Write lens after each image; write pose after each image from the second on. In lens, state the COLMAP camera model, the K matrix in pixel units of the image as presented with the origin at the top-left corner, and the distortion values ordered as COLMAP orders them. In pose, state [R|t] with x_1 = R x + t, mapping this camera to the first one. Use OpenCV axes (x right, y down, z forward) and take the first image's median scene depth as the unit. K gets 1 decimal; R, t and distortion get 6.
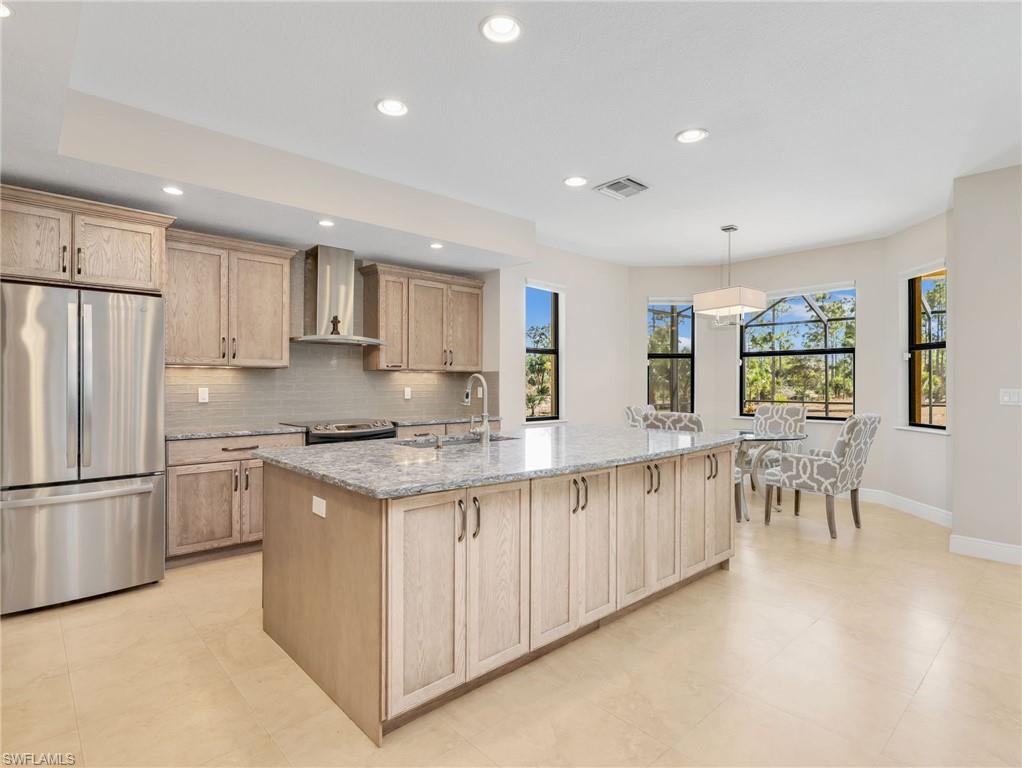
lens RADIAL K [[538.5, 0, 511.0], [0, 538.5, 384.0], [0, 0, 1]] dist [0.001440, -0.001041]
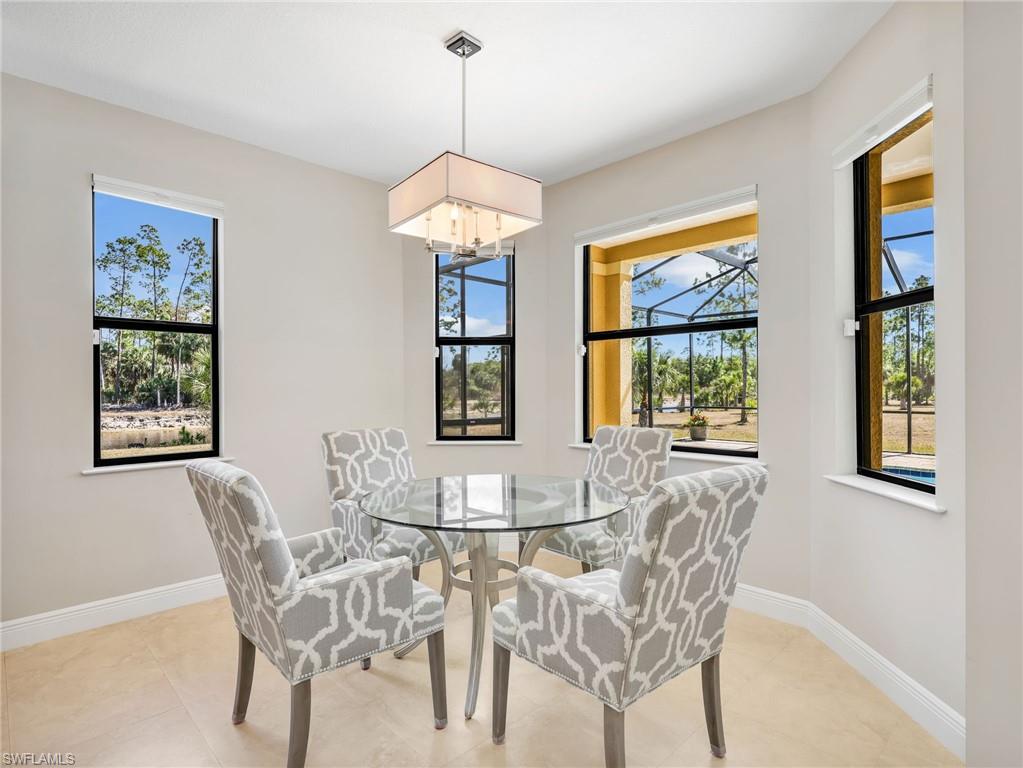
lens RADIAL K [[541.7, 0, 512.7], [0, 541.7, 387.3], [0, 0, 1]] dist [-0.005242, -0.000301]
pose [[0.999653, -0.005784, 0.025687, 0.492672], [0.005823, 0.999982, -0.001429, 0.000483], [-0.025678, 0.001578, 0.999669, 0.619195]]
